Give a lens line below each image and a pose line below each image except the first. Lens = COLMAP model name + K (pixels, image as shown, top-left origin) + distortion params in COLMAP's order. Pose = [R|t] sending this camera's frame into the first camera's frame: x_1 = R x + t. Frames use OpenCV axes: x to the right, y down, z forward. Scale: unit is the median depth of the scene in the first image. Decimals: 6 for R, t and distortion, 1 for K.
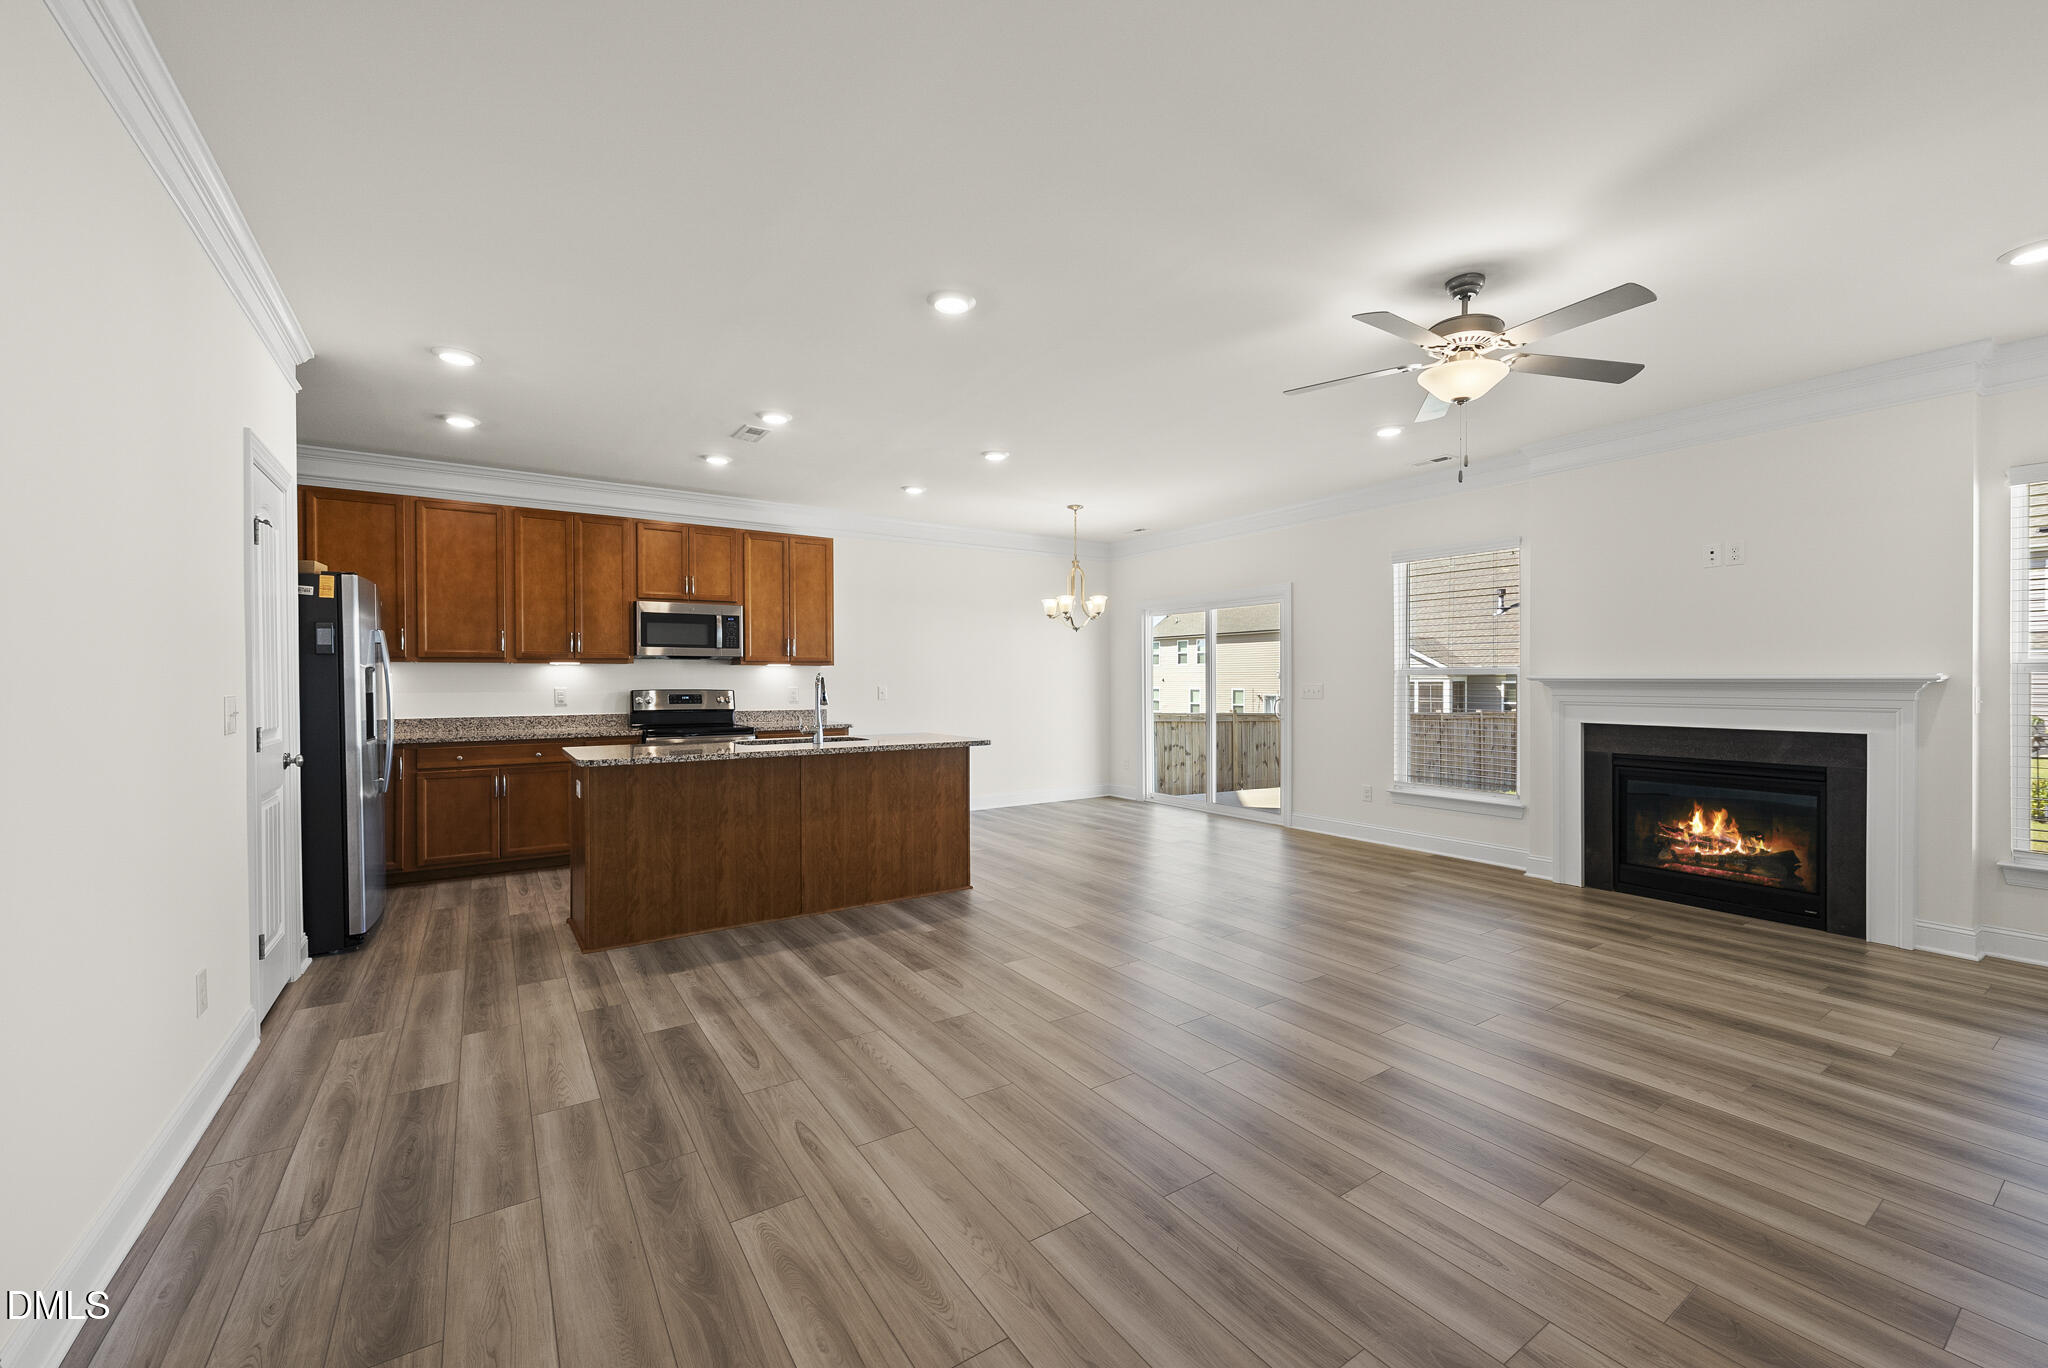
lens RADIAL K [[808.7, 0, 1027.0], [0, 808.7, 685.7], [0, 0, 1]] dist [-0.001877, -0.000100]
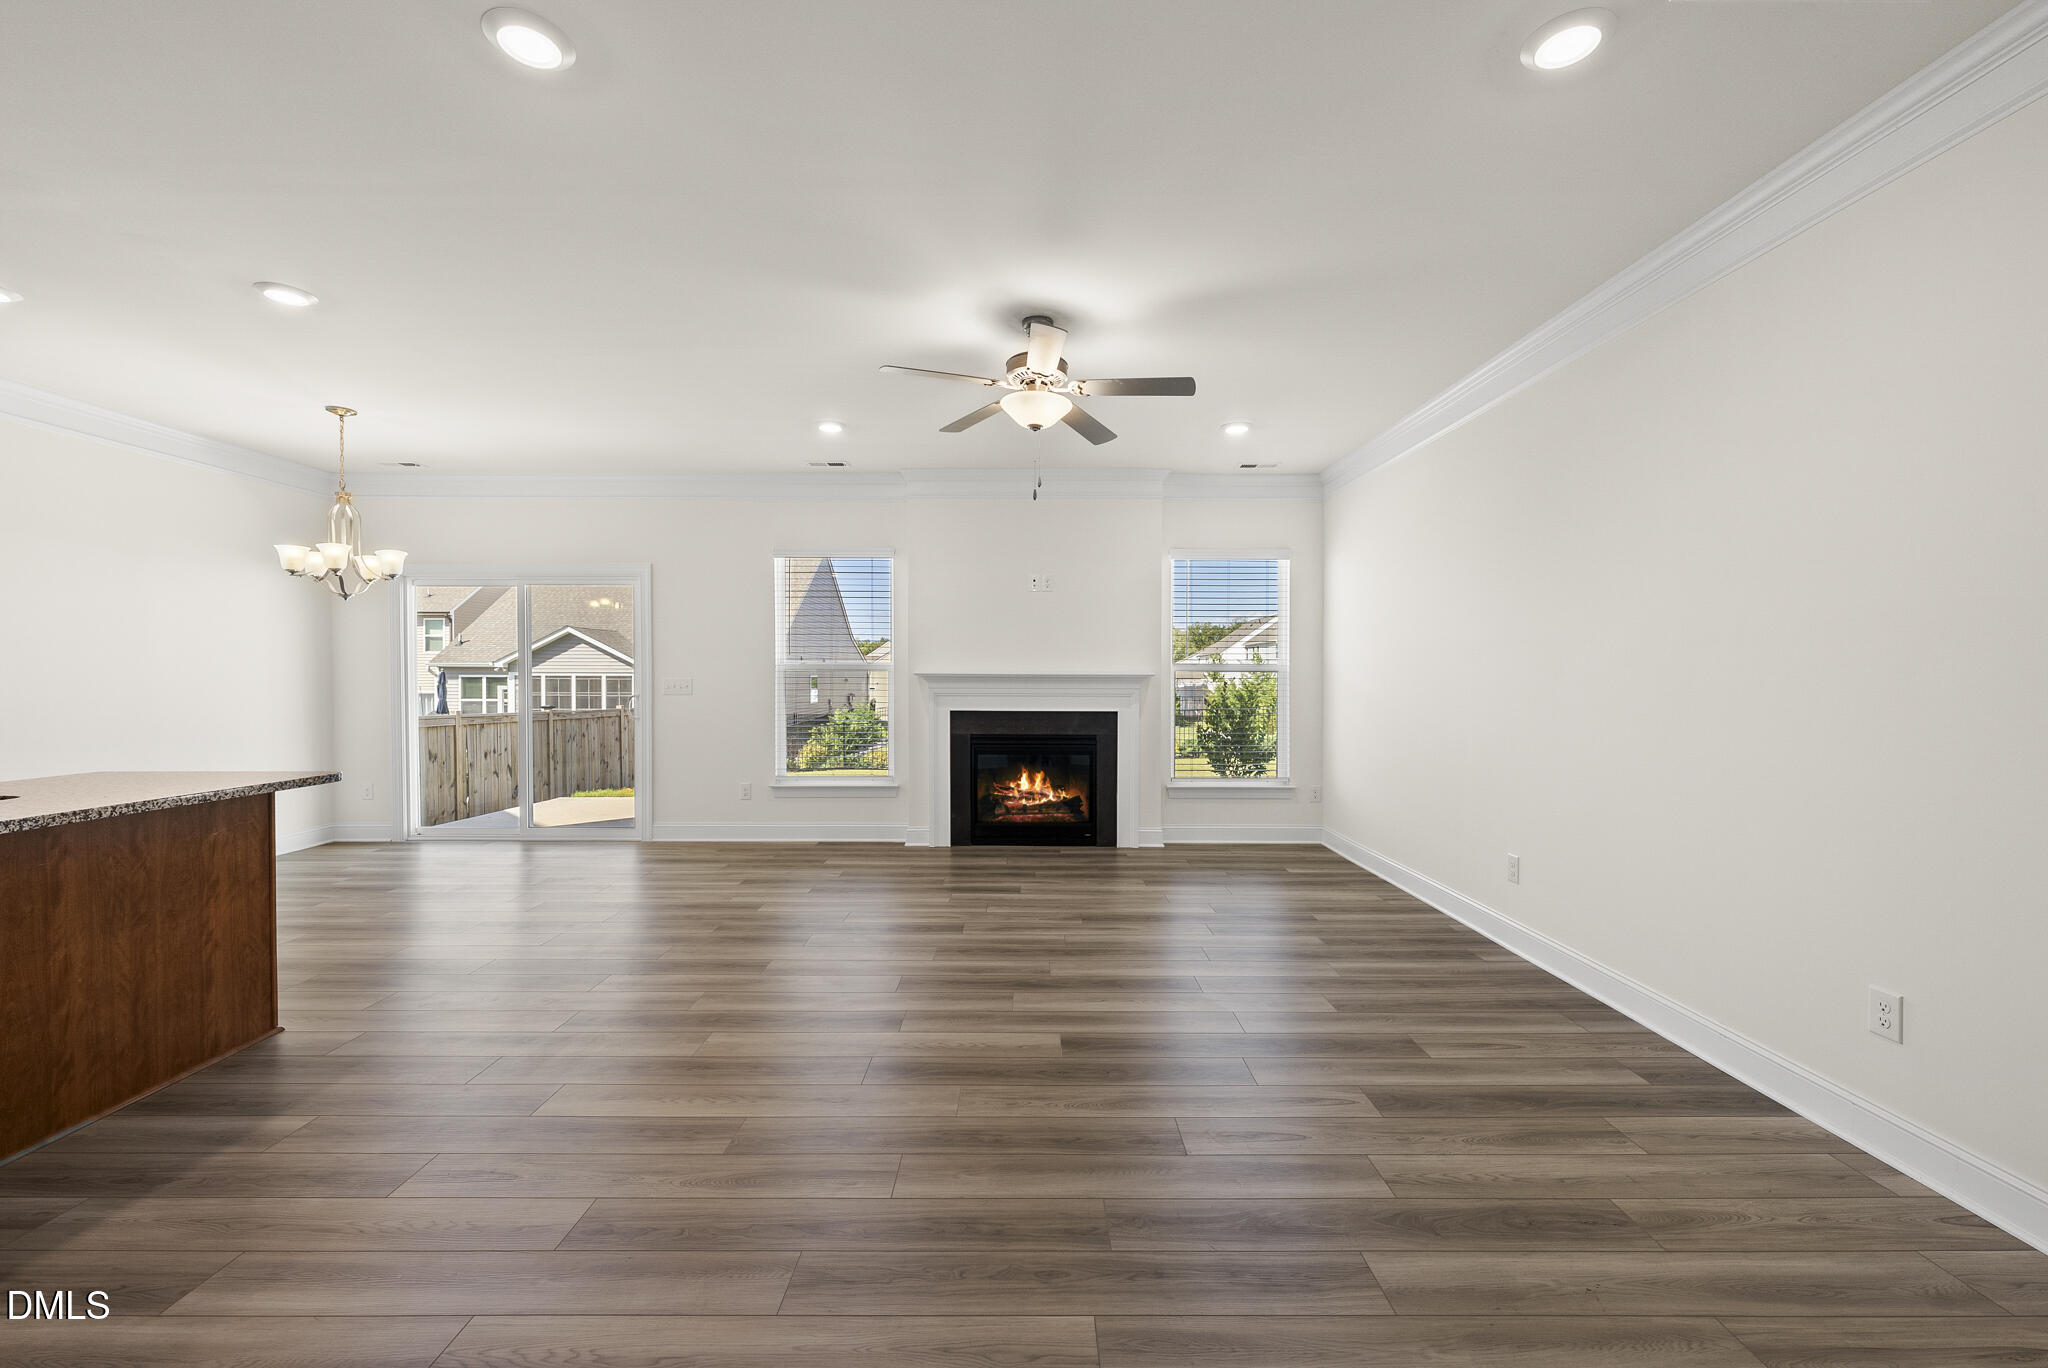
lens RADIAL K [[808.7, 0, 1027.0], [0, 808.7, 685.7], [0, 0, 1]] dist [-0.001877, -0.000100]
pose [[0.556618, -0.008414, 0.830726, -0.266419], [0.002080, 0.999960, 0.008735, -0.001596], [-0.830766, -0.003134, 0.556614, 0.247529]]
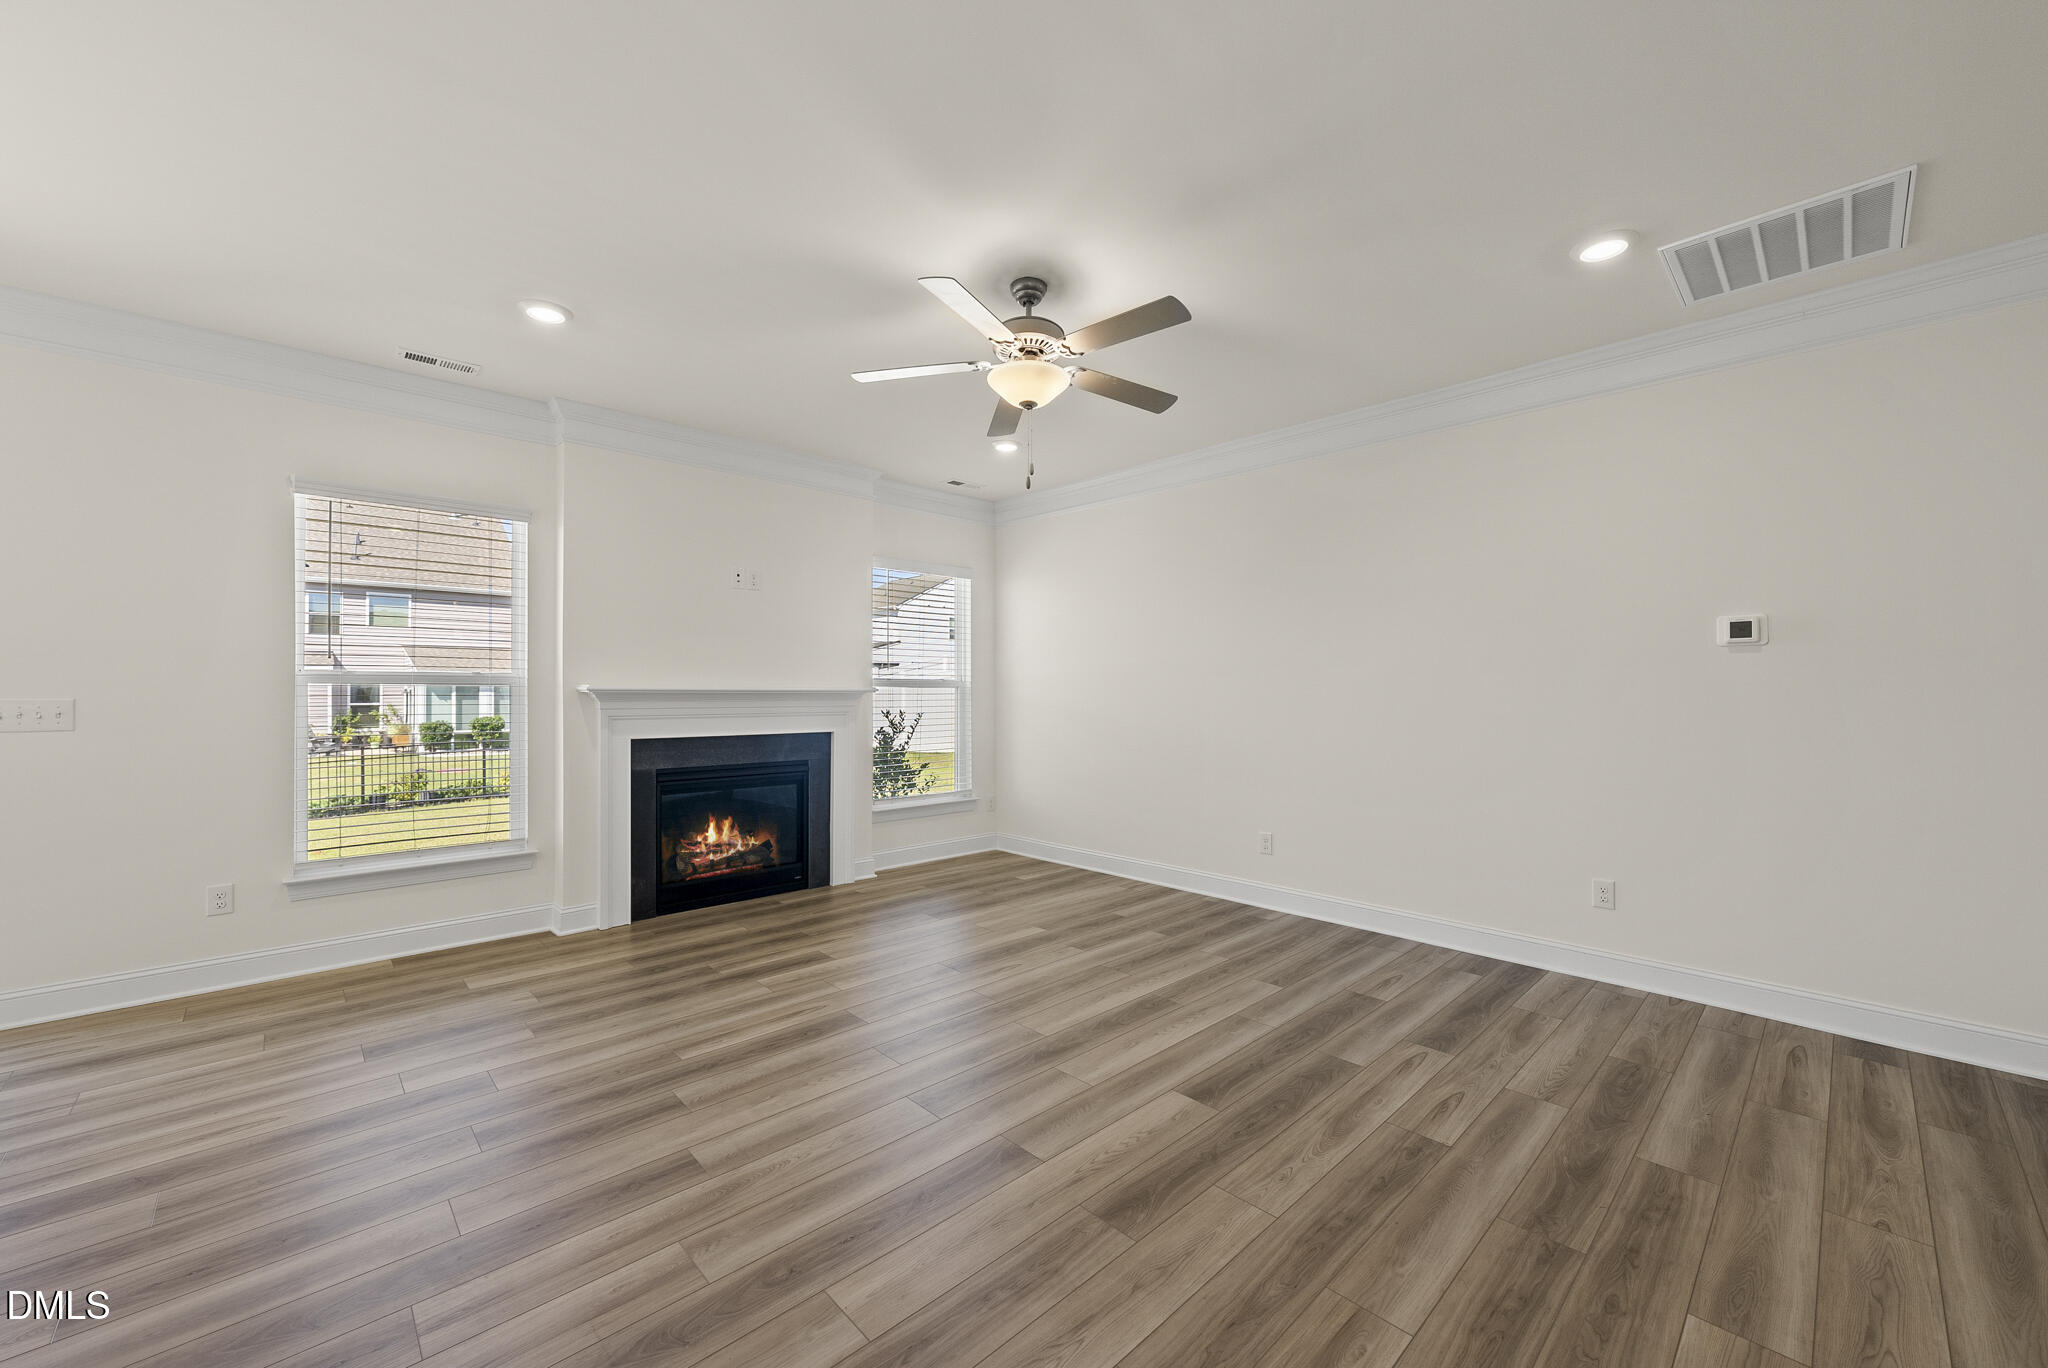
lens RADIAL K [[788.5, 0, 1026.3], [0, 788.5, 685.8], [0, 0, 1]] dist [-0.002476, -0.000327]
pose [[-0.167772, 0.008127, 0.985792, -0.260486], [0.005341, 0.999959, -0.007335, -0.004624], [-0.985811, 0.004035, -0.167808, 0.757353]]
